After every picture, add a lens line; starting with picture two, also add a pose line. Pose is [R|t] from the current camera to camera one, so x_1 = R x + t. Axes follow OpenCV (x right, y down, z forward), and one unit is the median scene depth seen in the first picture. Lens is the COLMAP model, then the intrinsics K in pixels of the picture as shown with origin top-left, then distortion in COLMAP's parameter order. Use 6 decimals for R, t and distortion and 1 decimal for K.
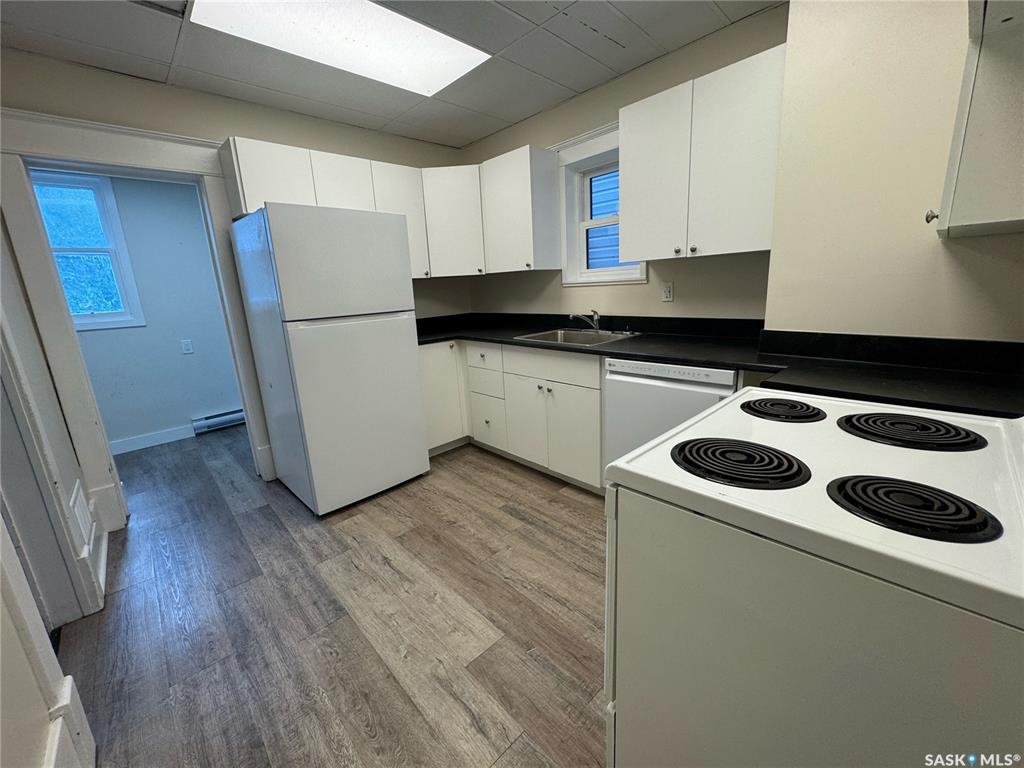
lens RADIAL K [[409.0, 0, 510.5], [0, 409.0, 382.6], [0, 0, 1]] dist [-0.002328, 0.000201]
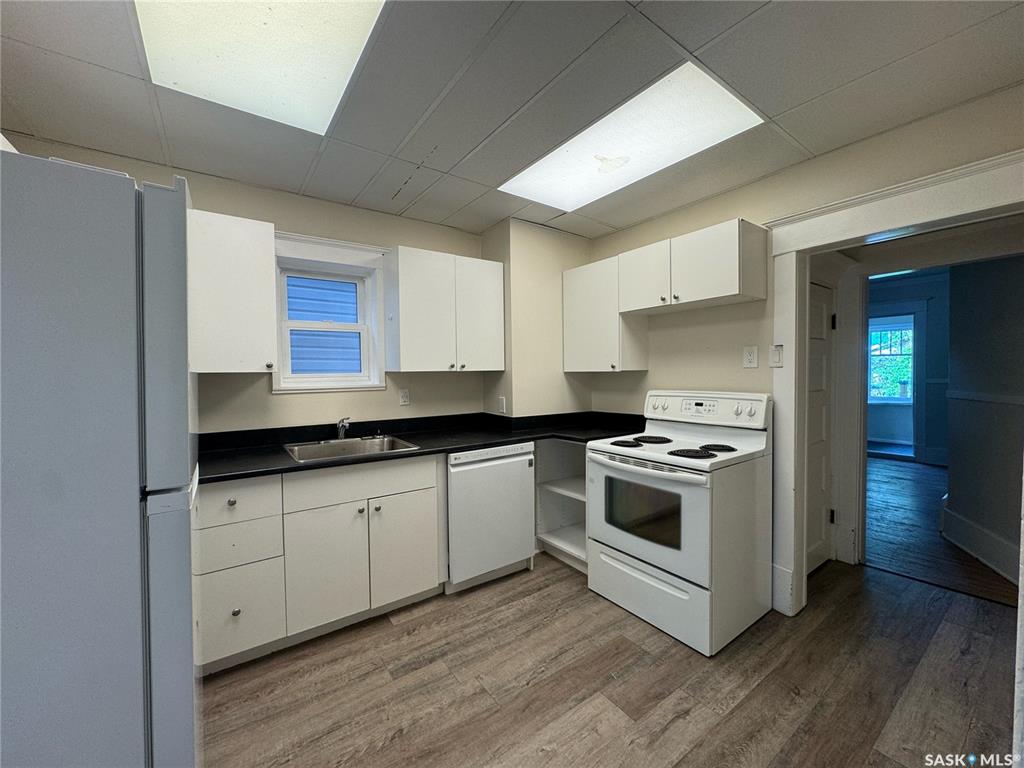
lens RADIAL K [[409.0, 0, 510.5], [0, 409.0, 382.6], [0, 0, 1]] dist [-0.002328, 0.000201]
pose [[0.134995, 0.020907, 0.990626, -0.873154], [0.233183, 0.971027, -0.052269, -0.155126], [-0.963017, 0.238053, 0.126208, 0.656193]]
